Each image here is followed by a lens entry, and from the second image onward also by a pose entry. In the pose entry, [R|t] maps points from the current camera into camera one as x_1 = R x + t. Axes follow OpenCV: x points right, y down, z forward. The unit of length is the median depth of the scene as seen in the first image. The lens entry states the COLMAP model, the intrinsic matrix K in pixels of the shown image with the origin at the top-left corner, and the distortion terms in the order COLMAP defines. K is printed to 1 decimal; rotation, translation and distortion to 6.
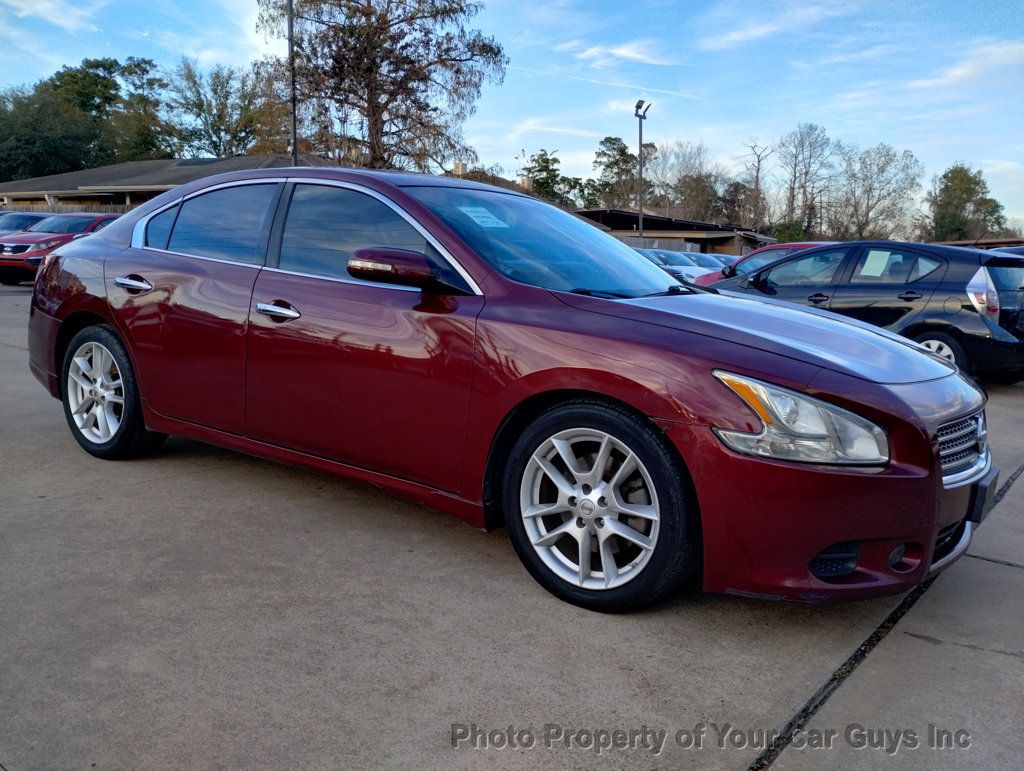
lens RADIAL K [[854.1, 0, 521.3], [0, 854.1, 385.0], [0, 0, 1]] dist [0.057313, -0.069574]
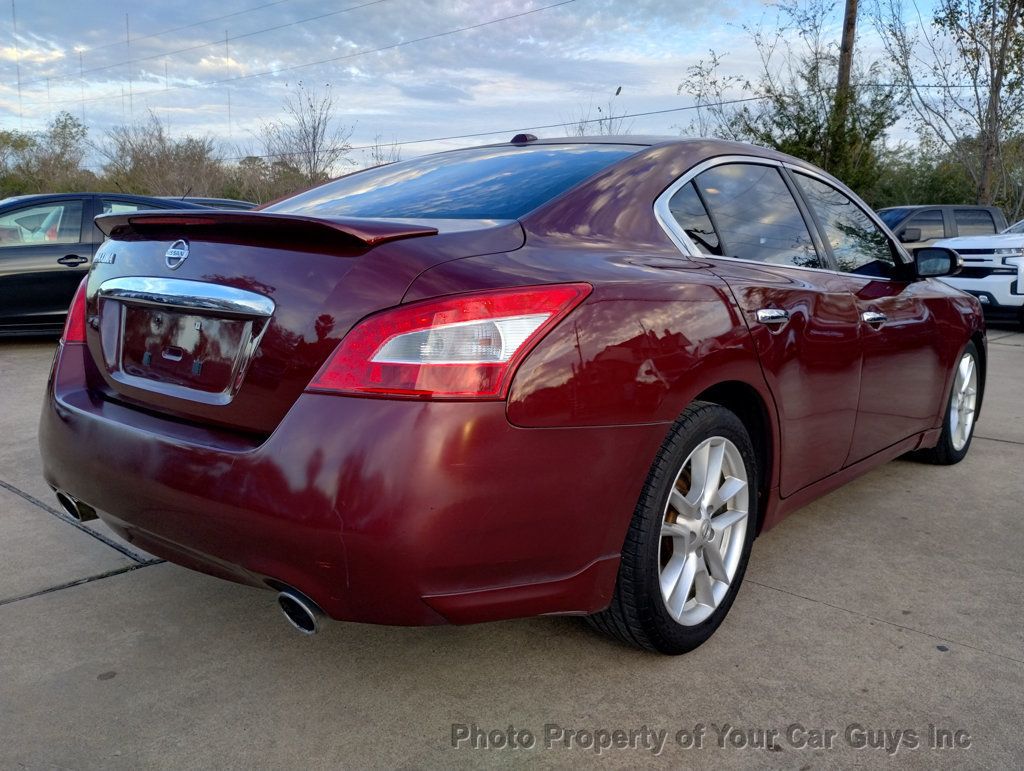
lens RADIAL K [[854.1, 0, 516.6], [0, 854.1, 384.4], [0, 0, 1]] dist [0.057313, -0.069574]
pose [[0.085593, -0.213050, 0.973285, -0.462604], [0.128574, 0.971064, 0.201256, -0.095363], [-0.987999, 0.107913, 0.110509, 0.477890]]
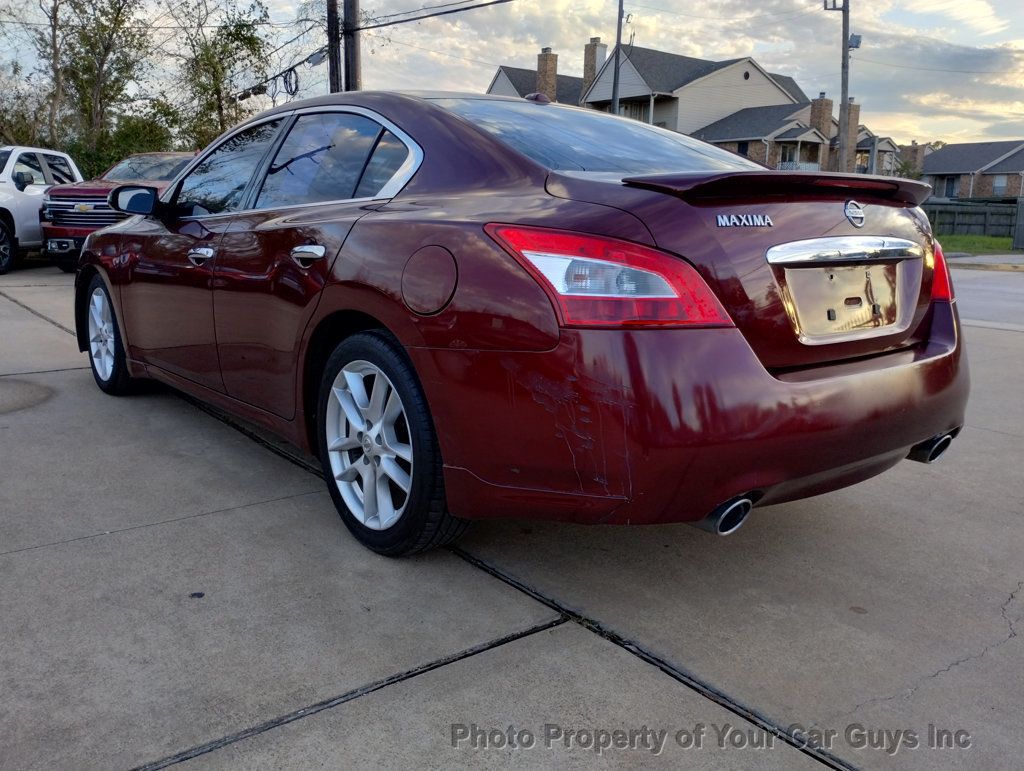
lens RADIAL K [[854.1, 0, 519.0], [0, 854.1, 385.9], [0, 0, 1]] dist [0.057313, -0.069574]
pose [[-0.962677, -0.125871, 0.239603, -0.218119], [-0.036024, 0.936991, 0.347491, -0.131002], [-0.268245, 0.325890, -0.906554, 0.854865]]
